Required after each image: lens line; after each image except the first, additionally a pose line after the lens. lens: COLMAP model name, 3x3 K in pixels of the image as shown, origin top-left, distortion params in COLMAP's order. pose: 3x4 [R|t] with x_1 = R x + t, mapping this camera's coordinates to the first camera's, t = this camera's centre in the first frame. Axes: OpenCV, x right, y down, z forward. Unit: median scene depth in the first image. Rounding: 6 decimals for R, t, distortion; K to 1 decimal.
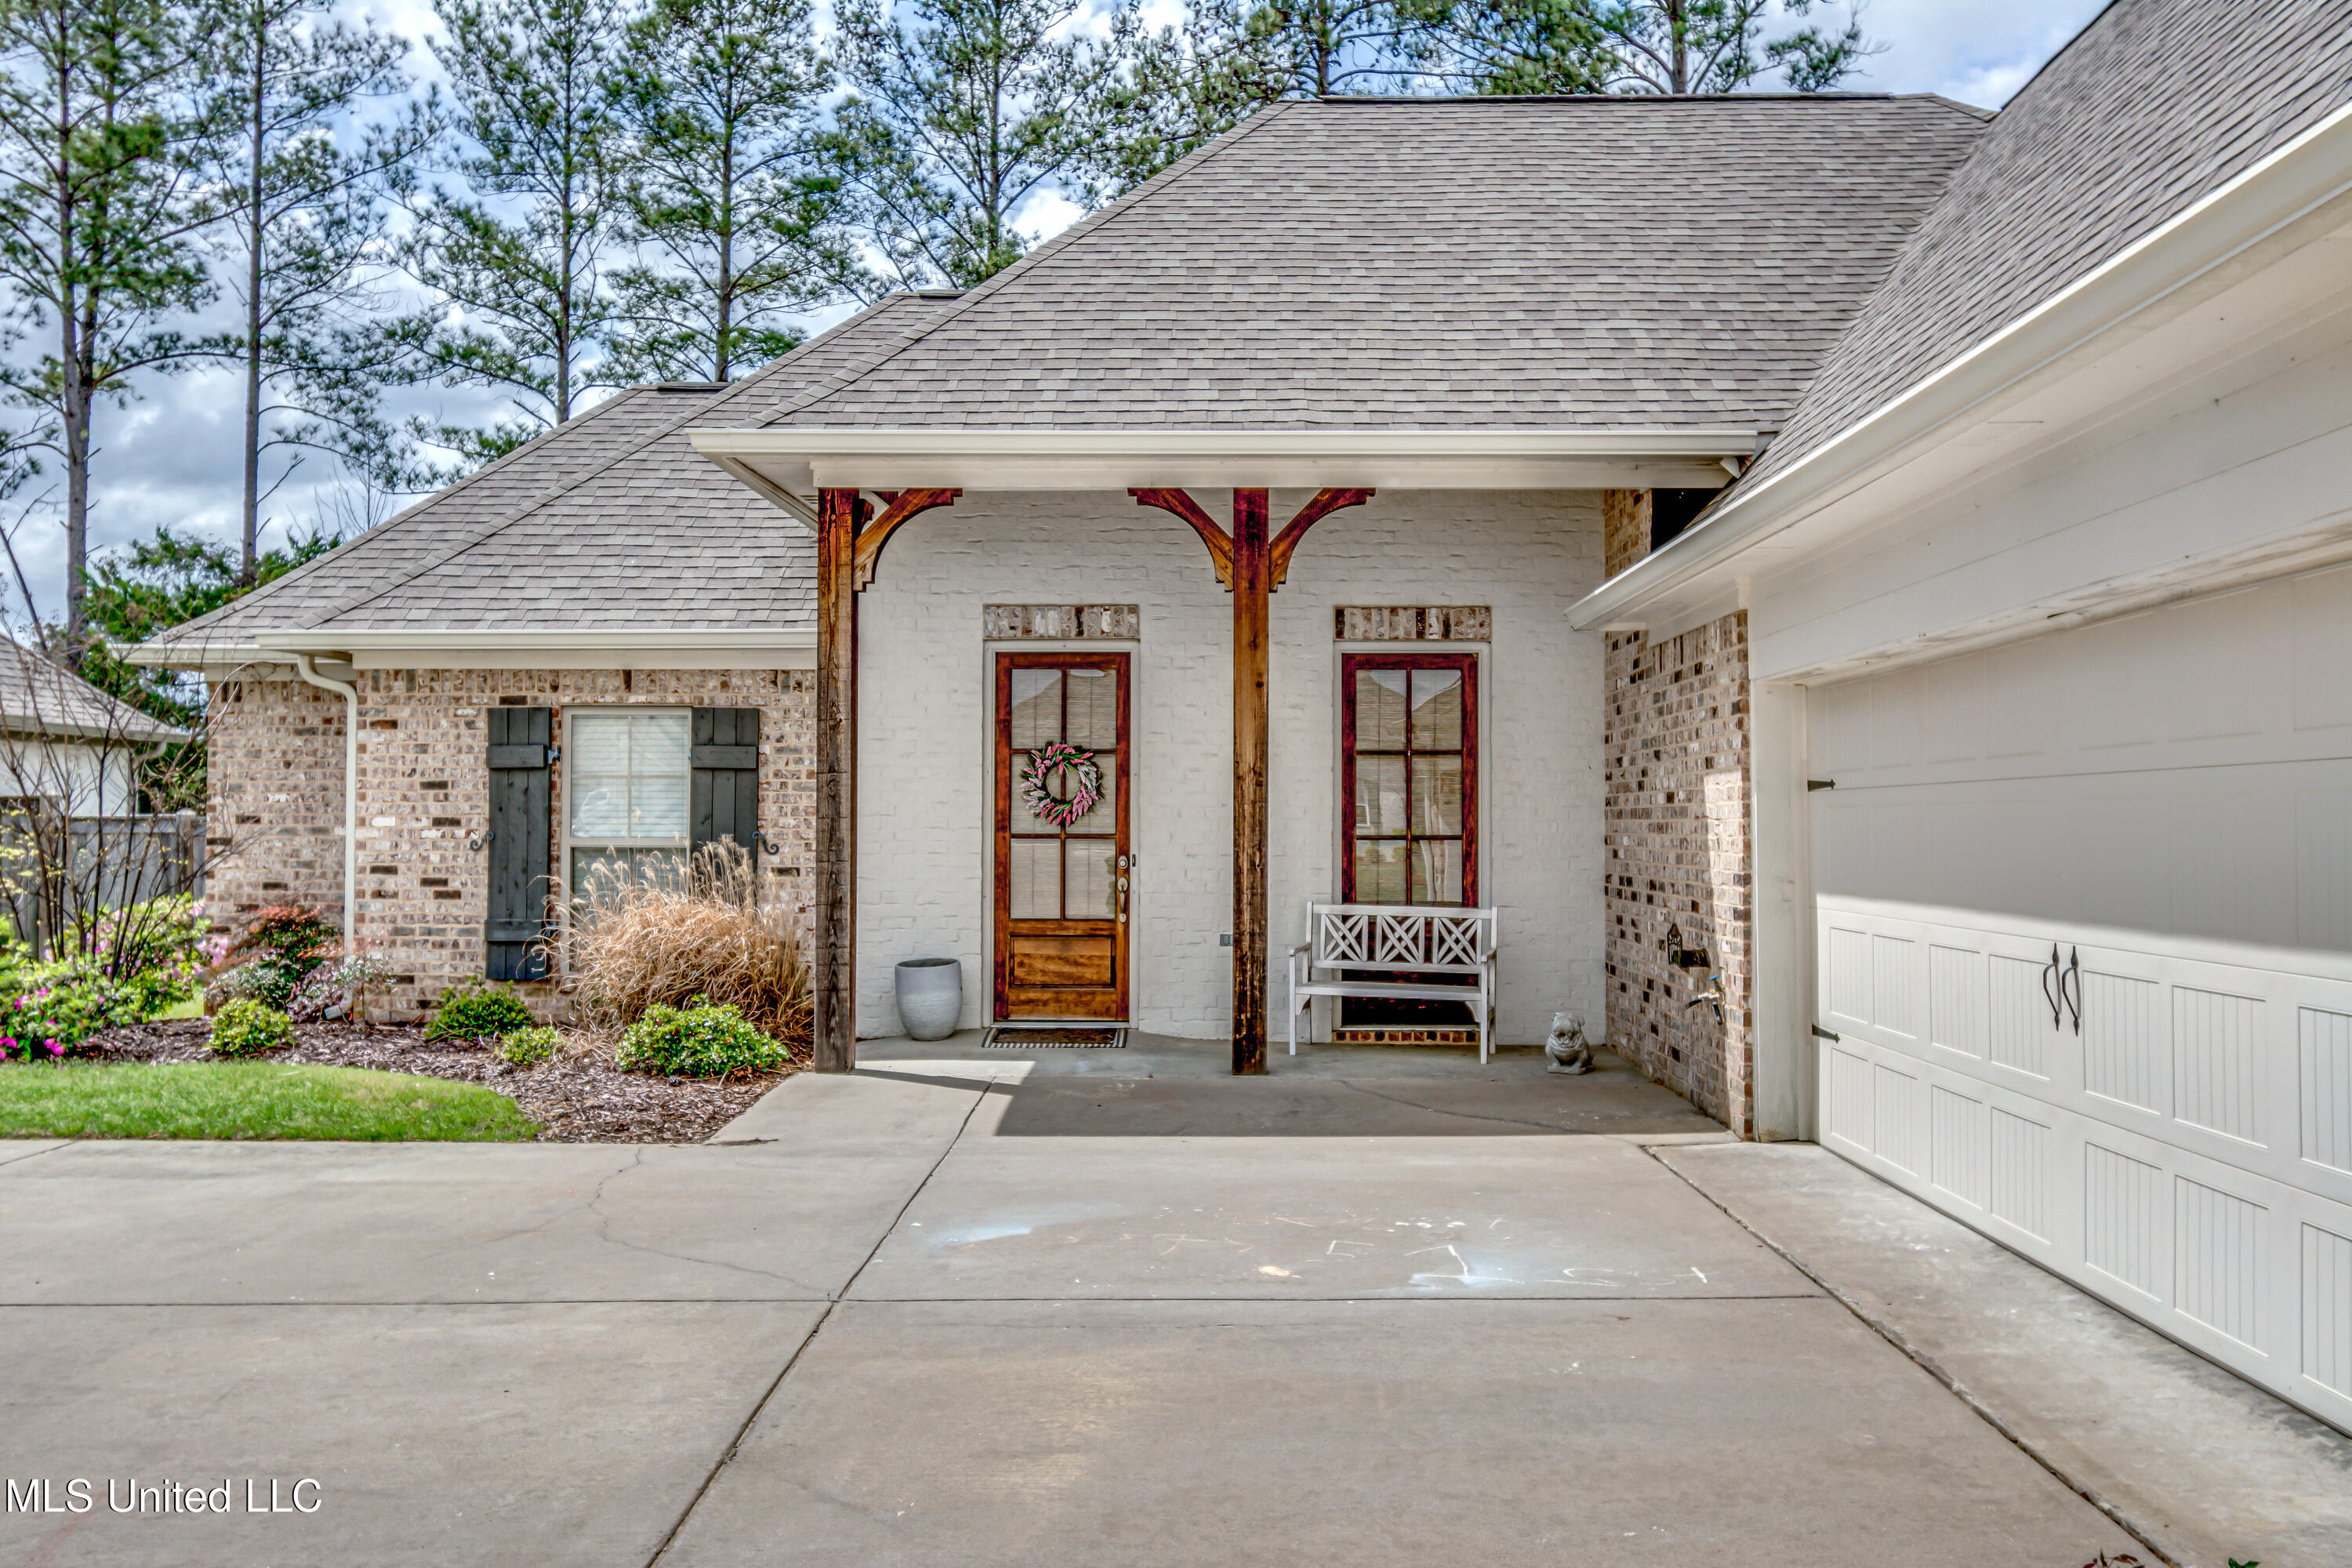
lens RADIAL K [[1908.8, 0, 1176.0], [0, 1908.8, 784.0], [0, 0, 1]] dist [0.001423, 0.000706]
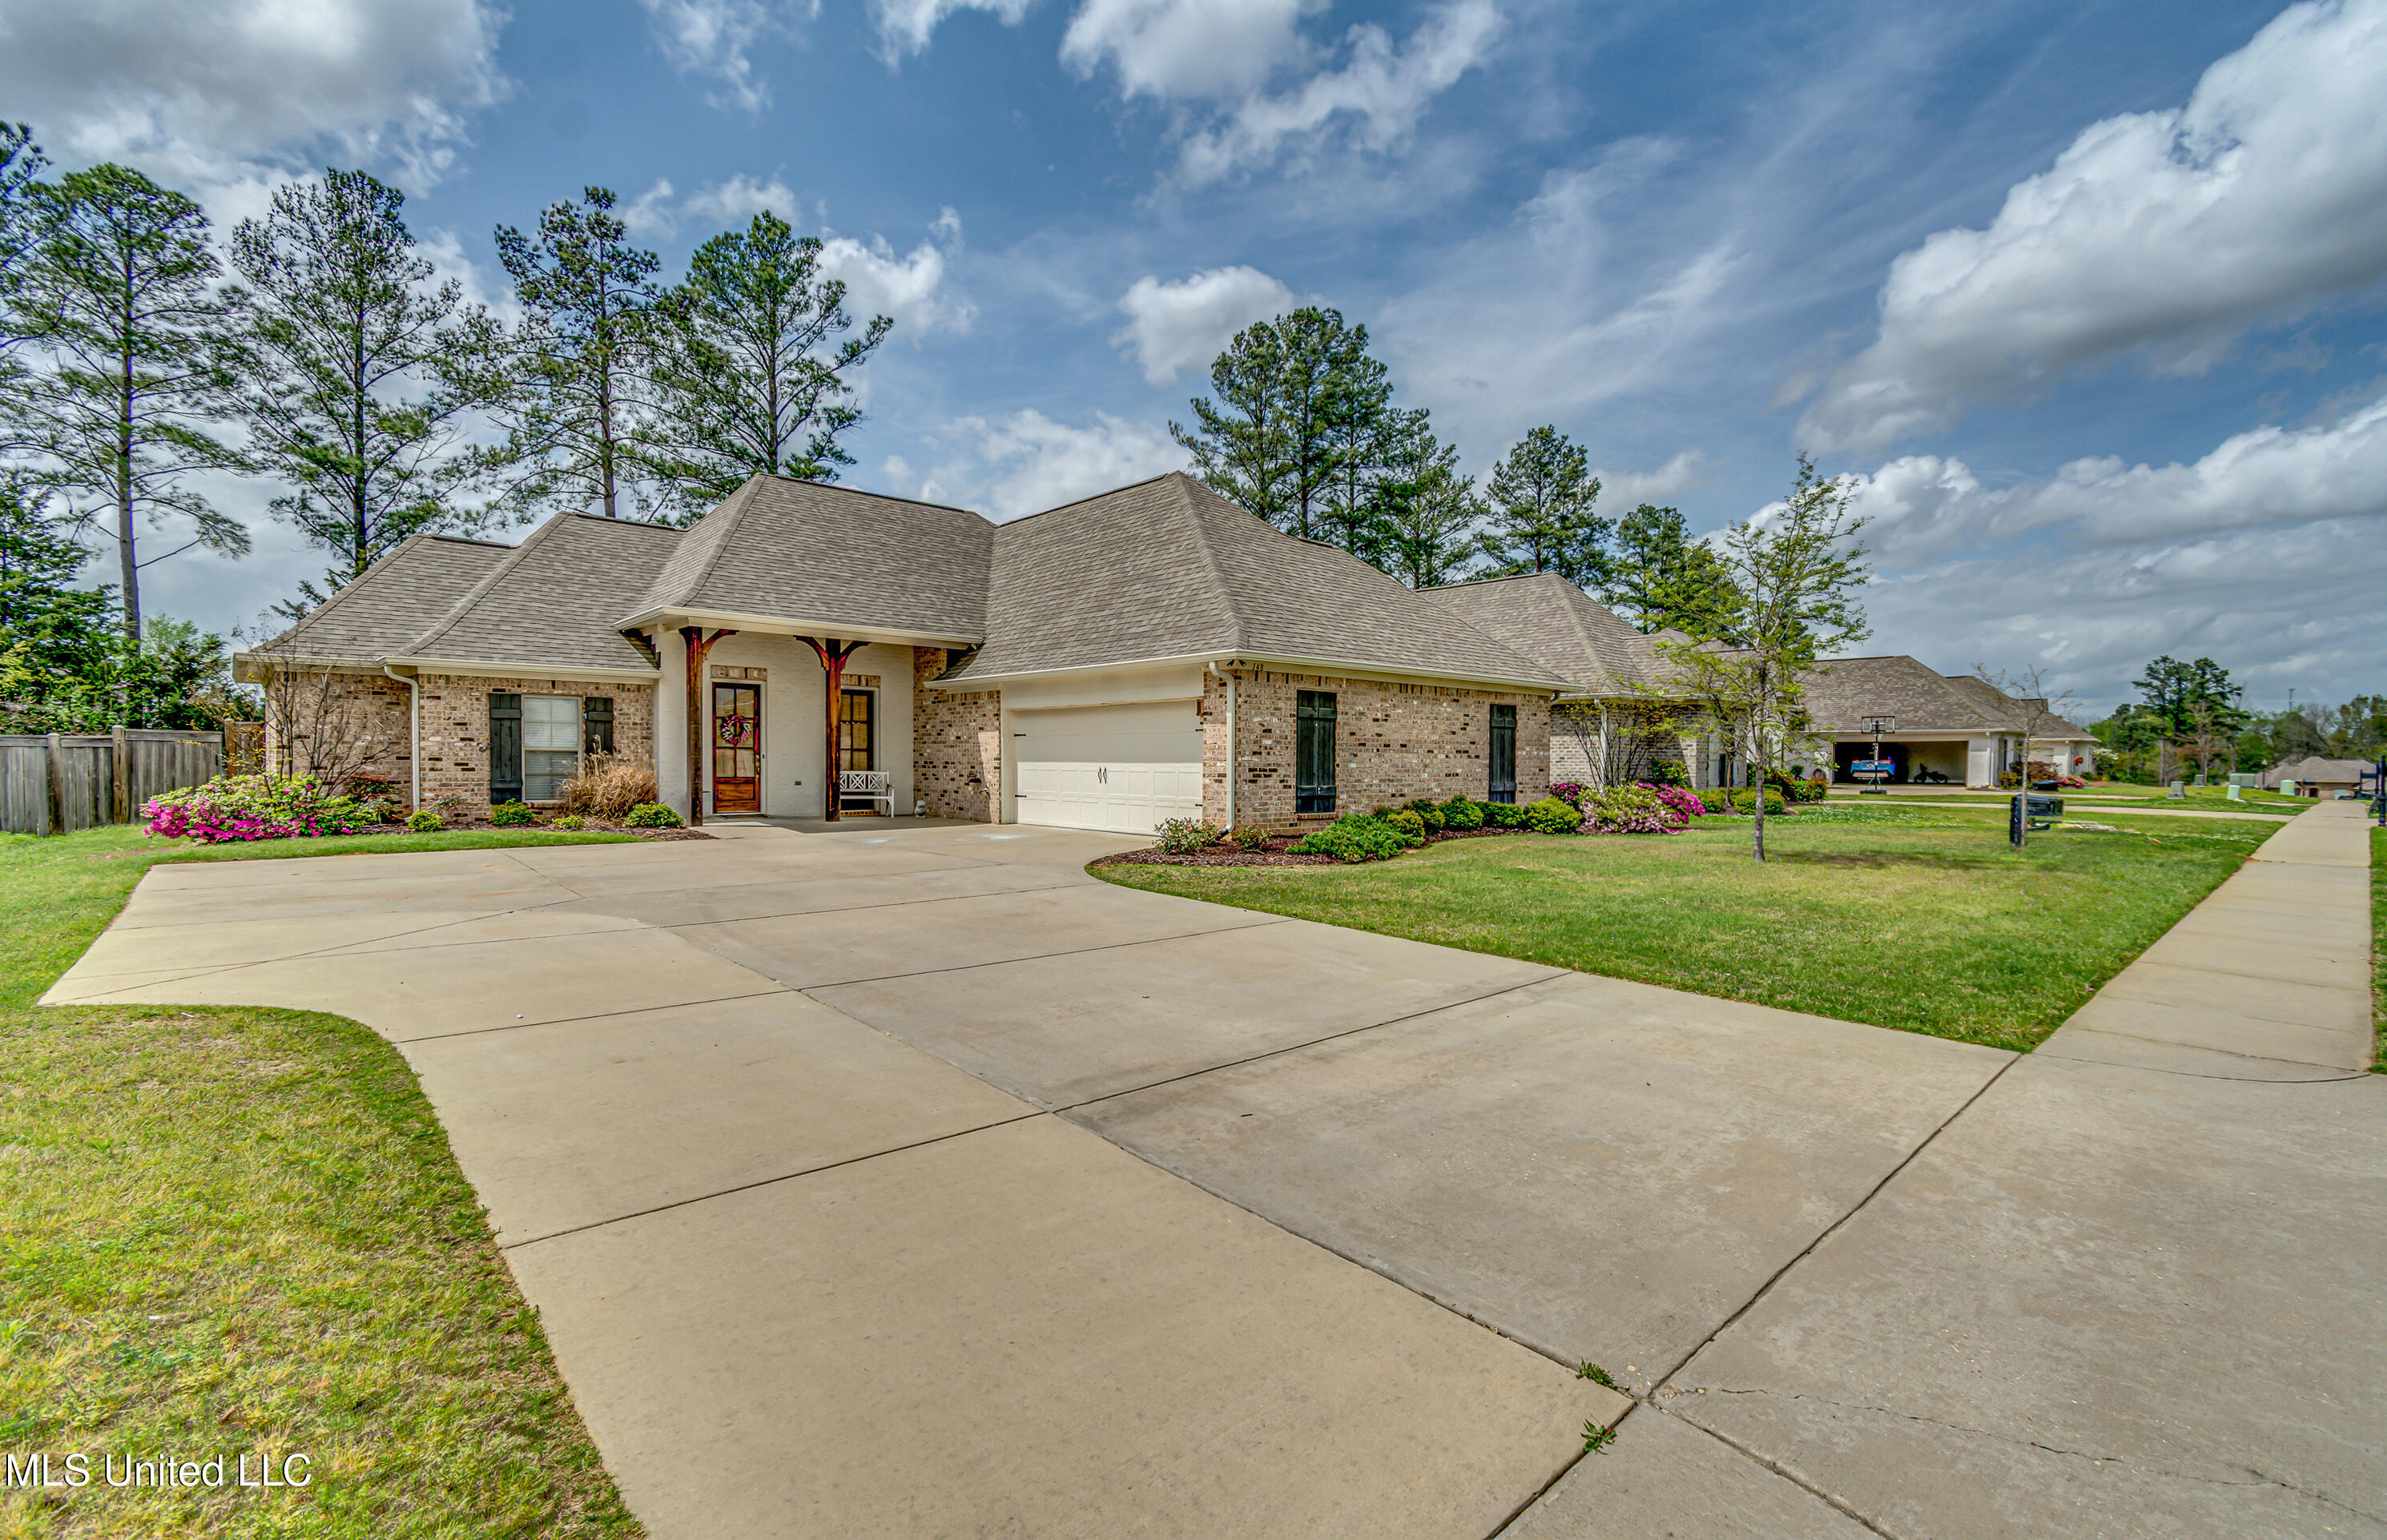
lens RADIAL K [[1066.1, 0, 1200.3], [0, 1066.1, 781.9], [0, 0, 1]] dist [0.001802, -0.000531]
pose [[0.719103, -0.011297, 0.694812, -0.655967], [-0.019044, 0.999172, 0.035956, 0.007510], [-0.694643, -0.039088, 0.718292, -0.612966]]
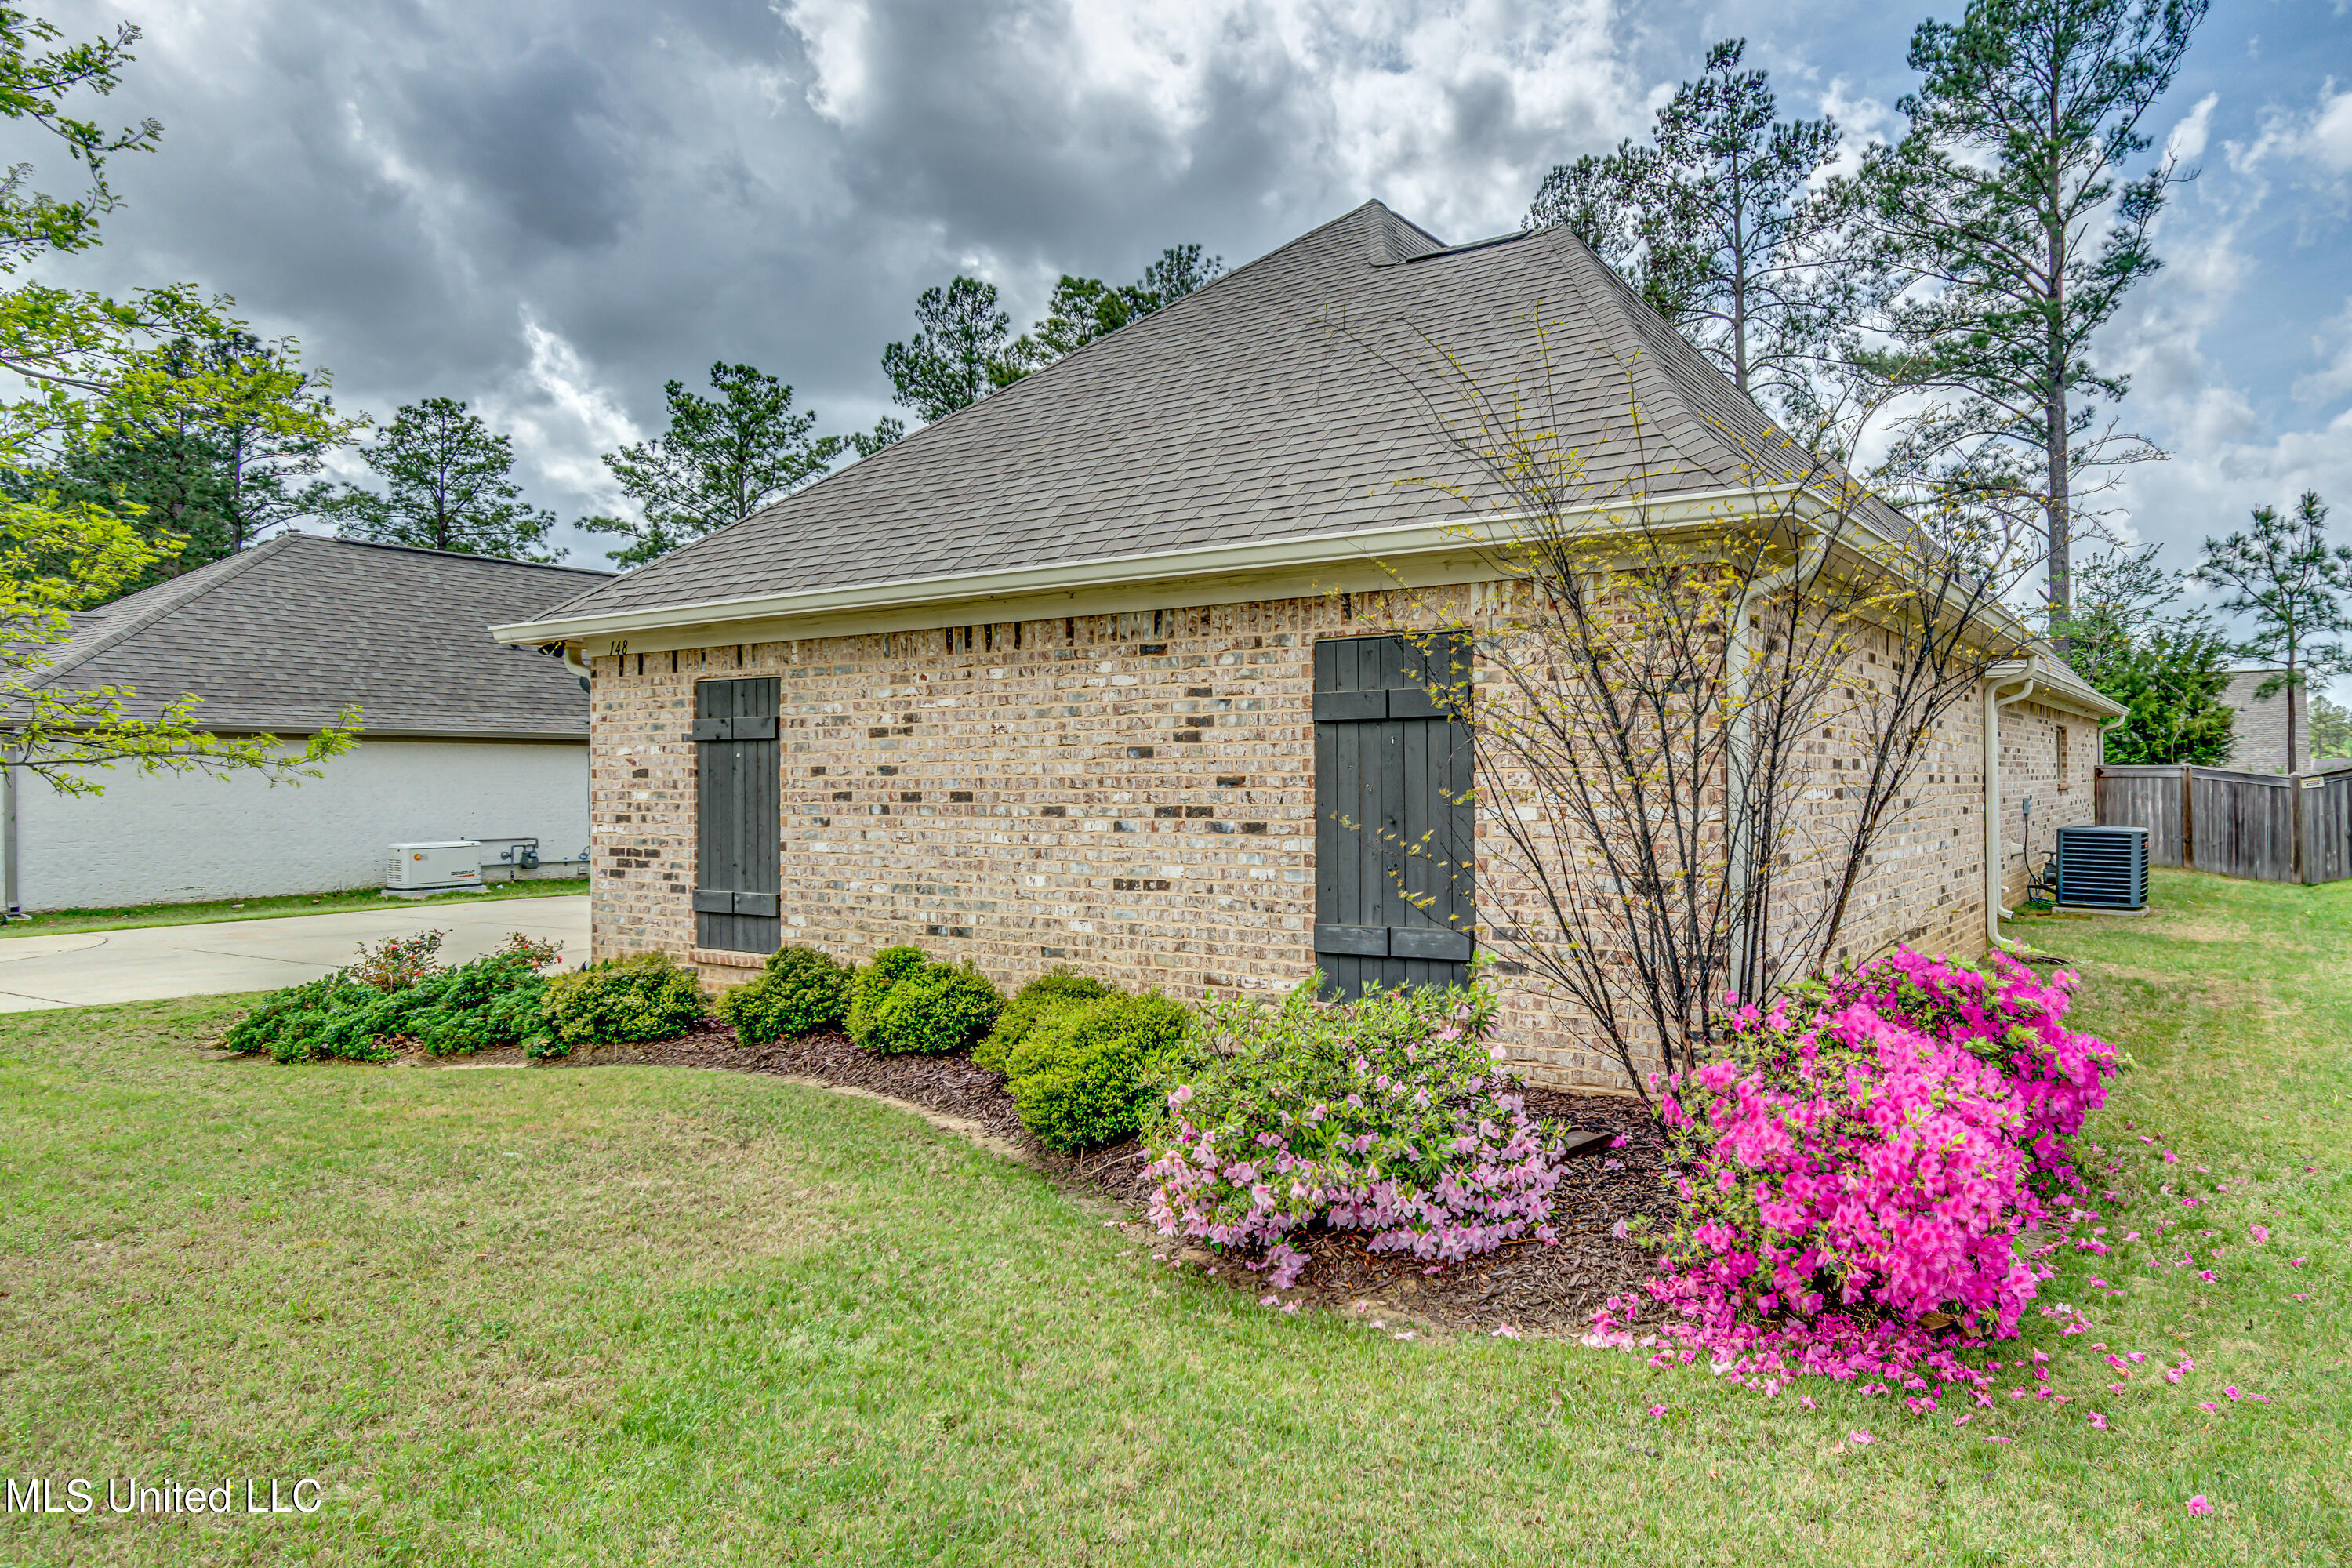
lens RADIAL K [[1443.5, 0, 1409.4], [0, 1443.5, 785.5], [0, 0, 1]] dist [0.003971, 0.000711]
pose [[0.876443, -0.006224, -0.481466, 1.012600], [0.016877, 0.999699, 0.017798, -0.008527], [0.481210, -0.023725, 0.876284, -0.296568]]
